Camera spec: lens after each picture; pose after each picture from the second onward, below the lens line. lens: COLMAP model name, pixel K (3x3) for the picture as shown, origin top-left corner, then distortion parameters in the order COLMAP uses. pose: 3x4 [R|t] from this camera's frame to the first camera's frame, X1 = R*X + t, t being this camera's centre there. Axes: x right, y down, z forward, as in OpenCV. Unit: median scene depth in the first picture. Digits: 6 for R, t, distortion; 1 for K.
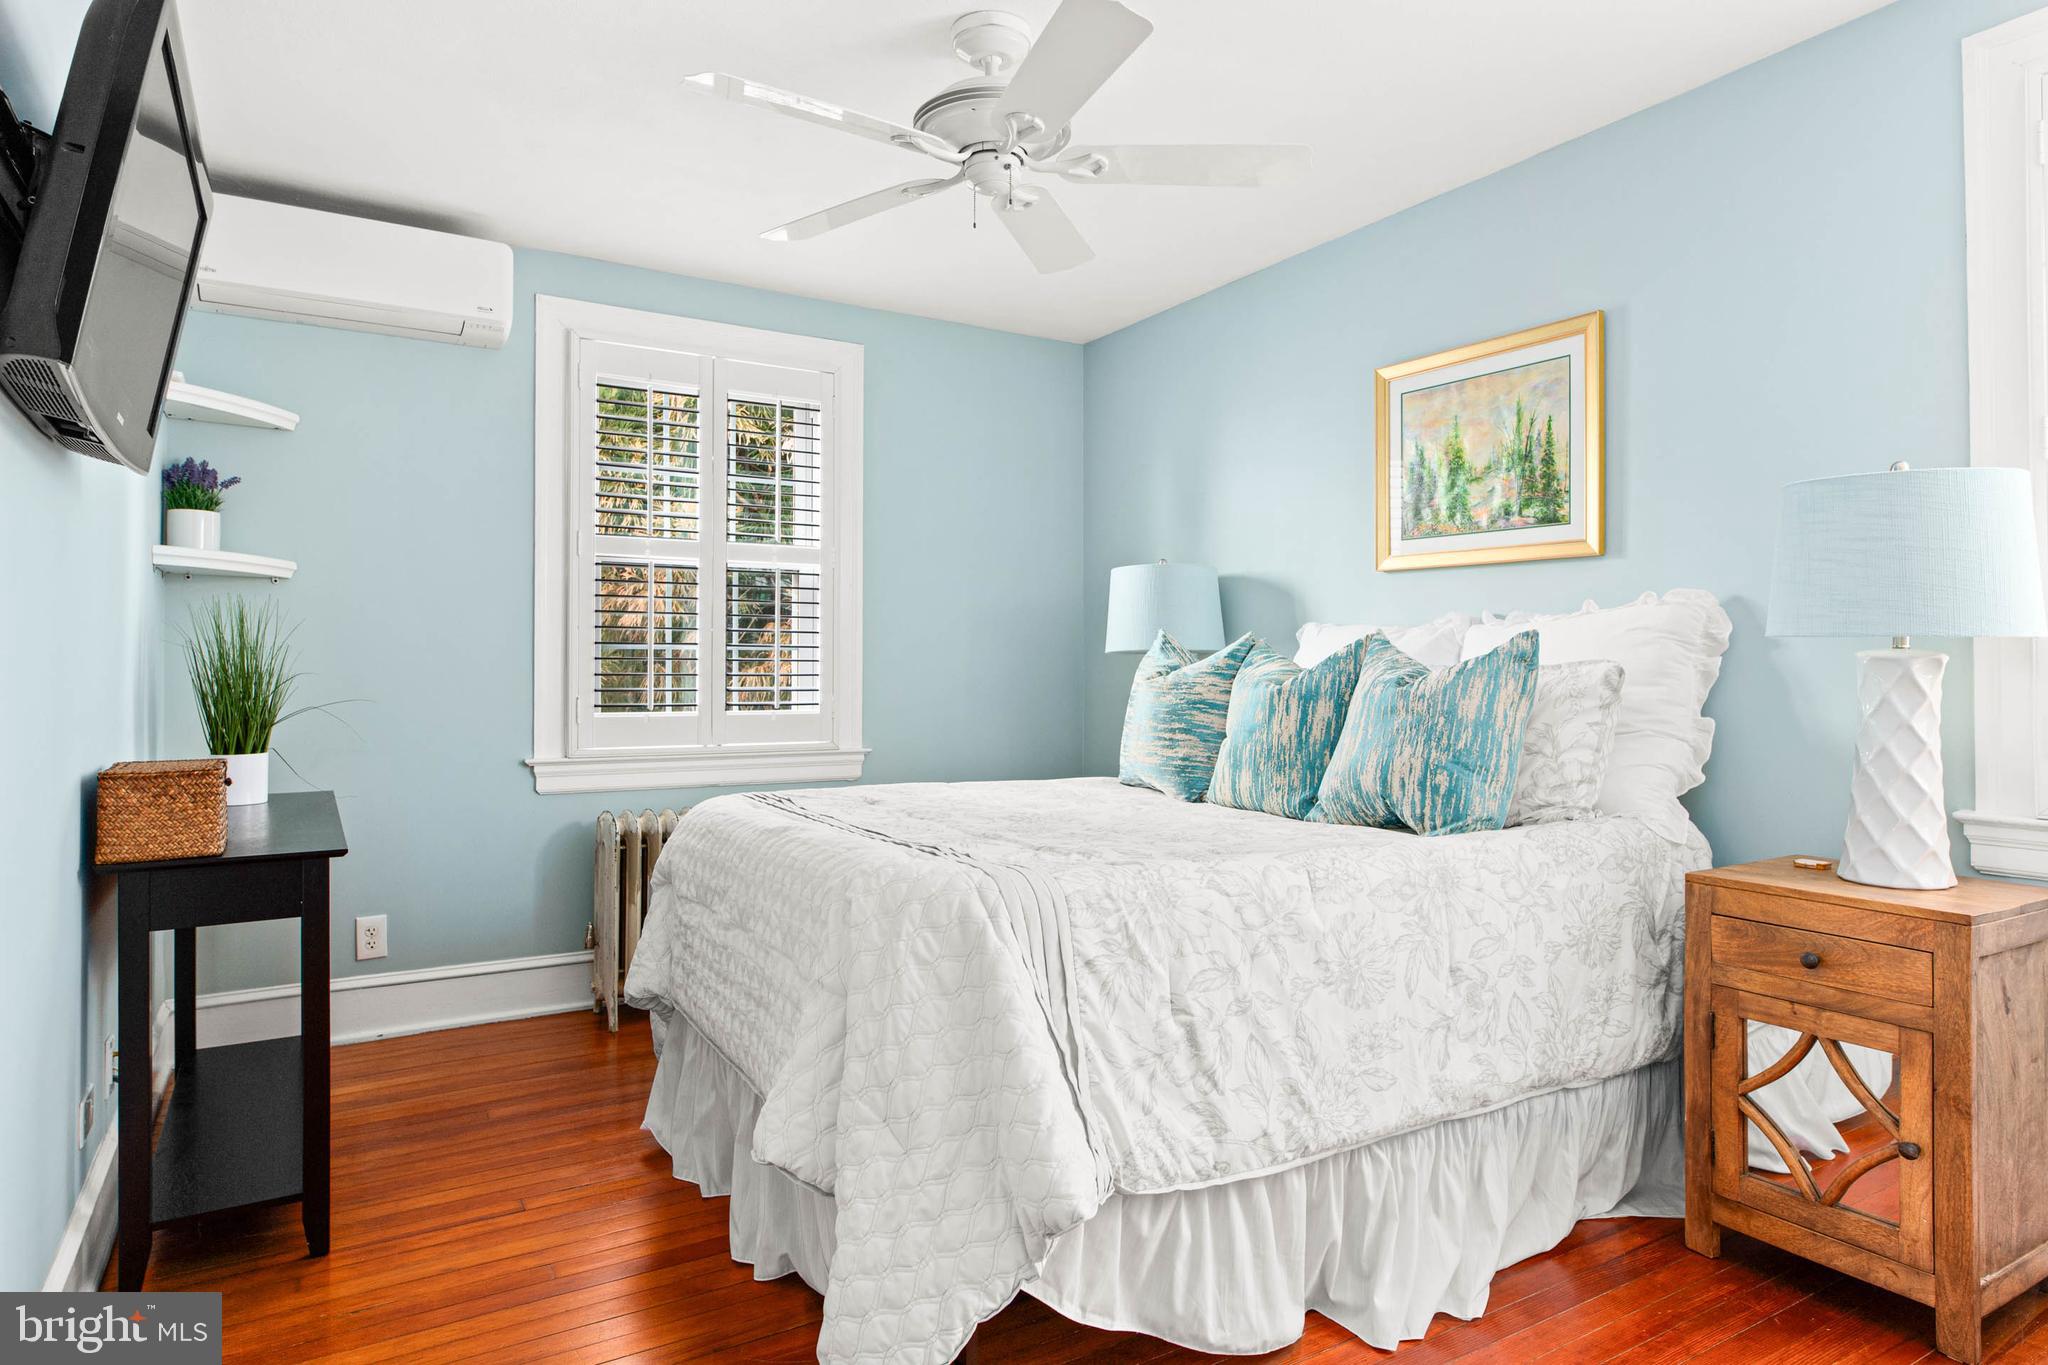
lens RADIAL K [[1195.5, 0, 1023.6], [0, 1195.5, 647.5], [0, 0, 1]] dist [-0.003548, -0.000414]
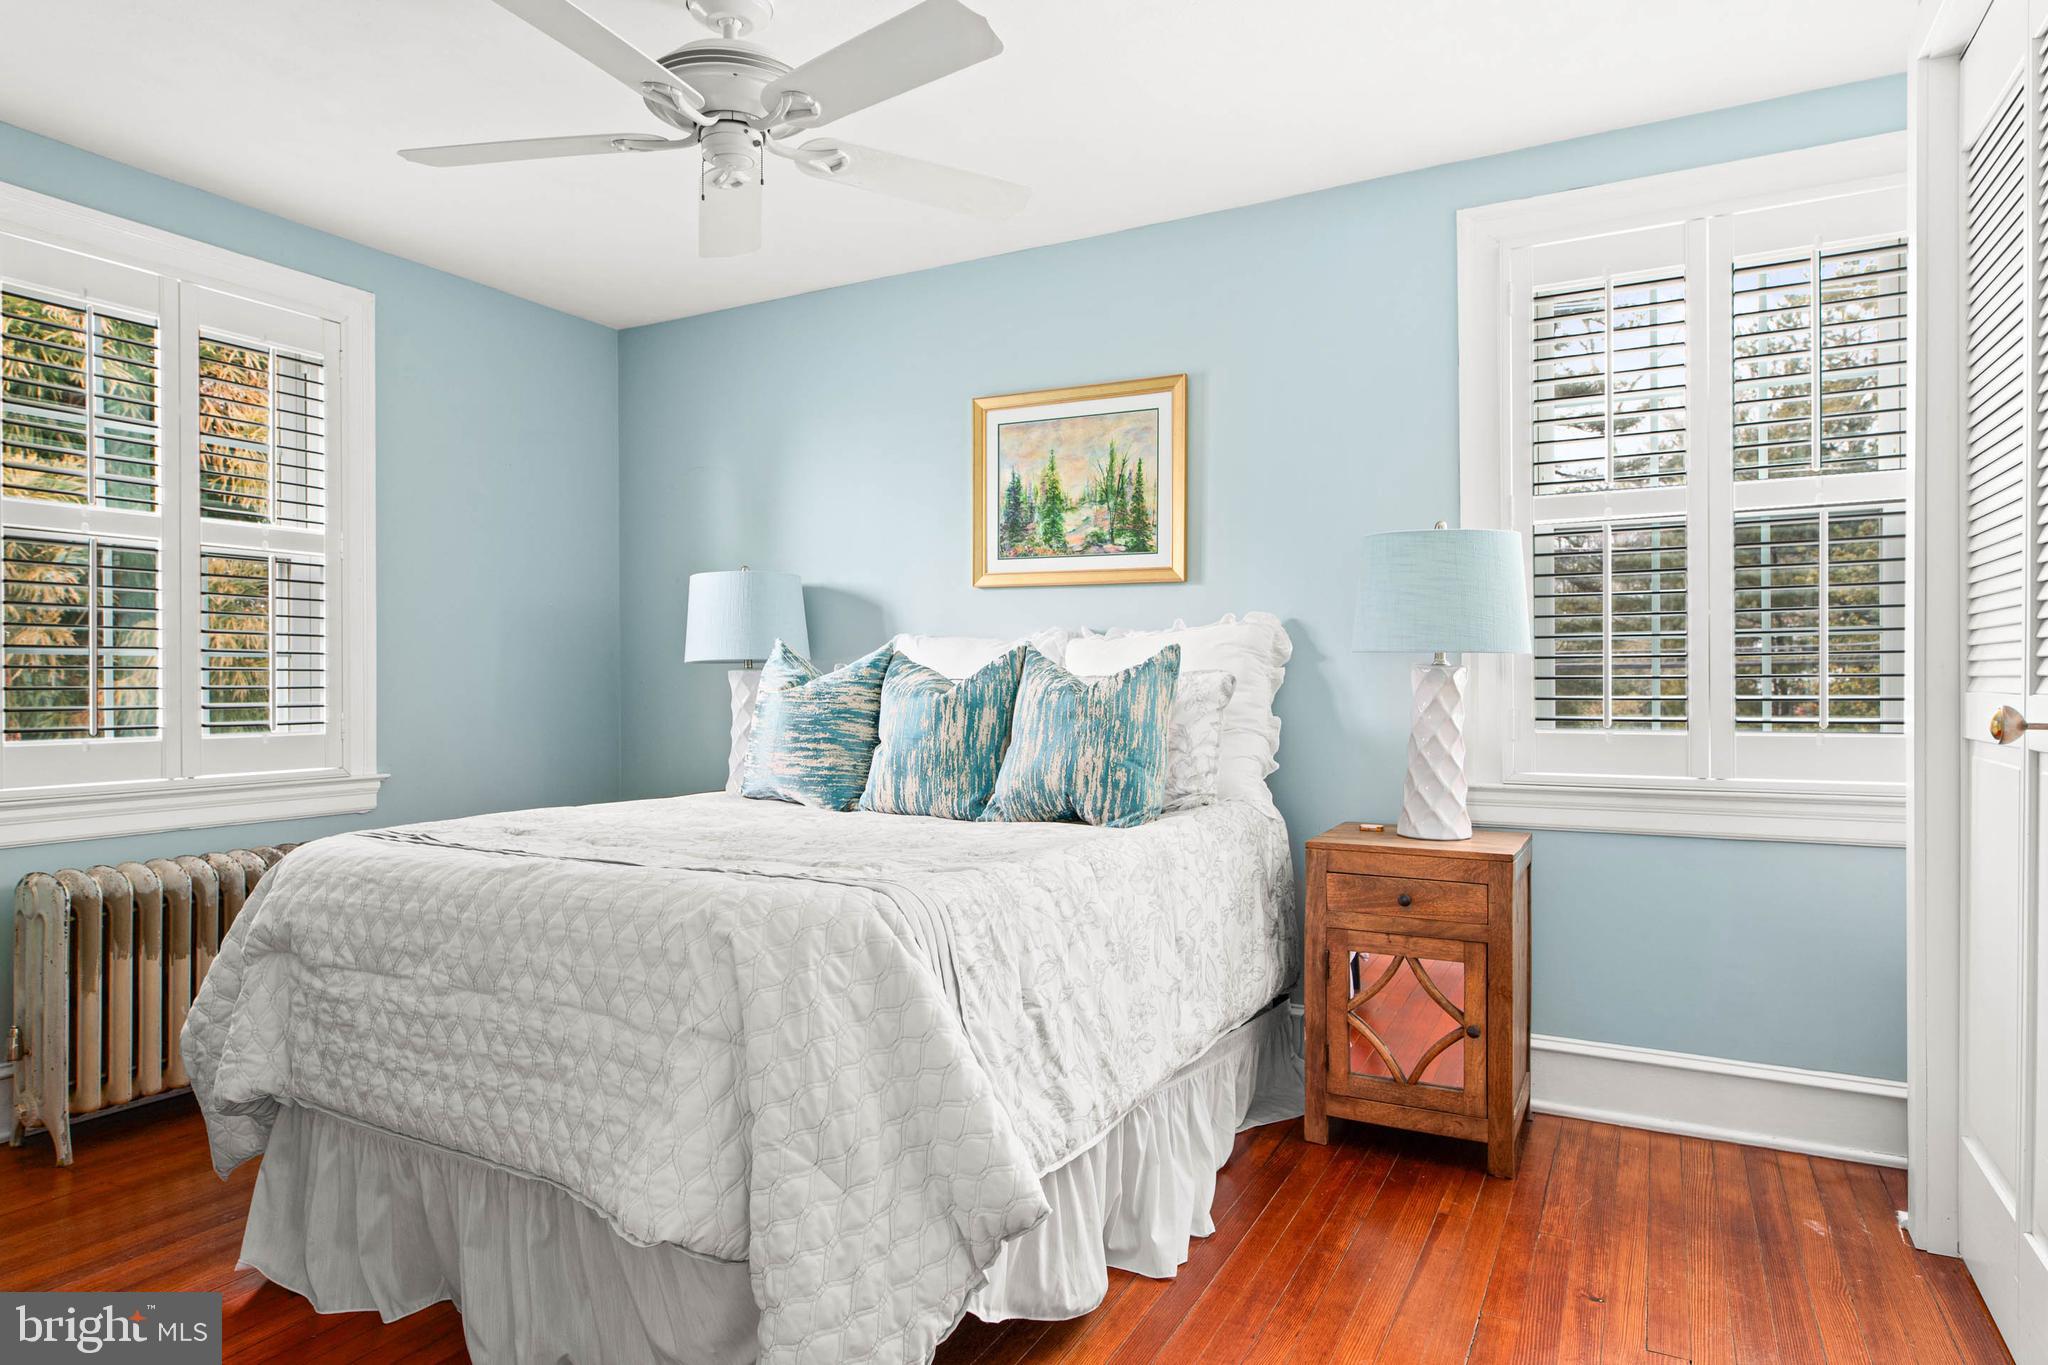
lens RADIAL K [[1184.2, 0, 1021.3], [0, 1184.2, 675.8], [0, 0, 1]] dist [0.001725, -0.000673]
pose [[0.859155, -0.002140, 0.511711, -0.330275], [-0.005995, 0.999881, 0.014246, 0.000757], [-0.511680, -0.015307, 0.859040, 0.094418]]
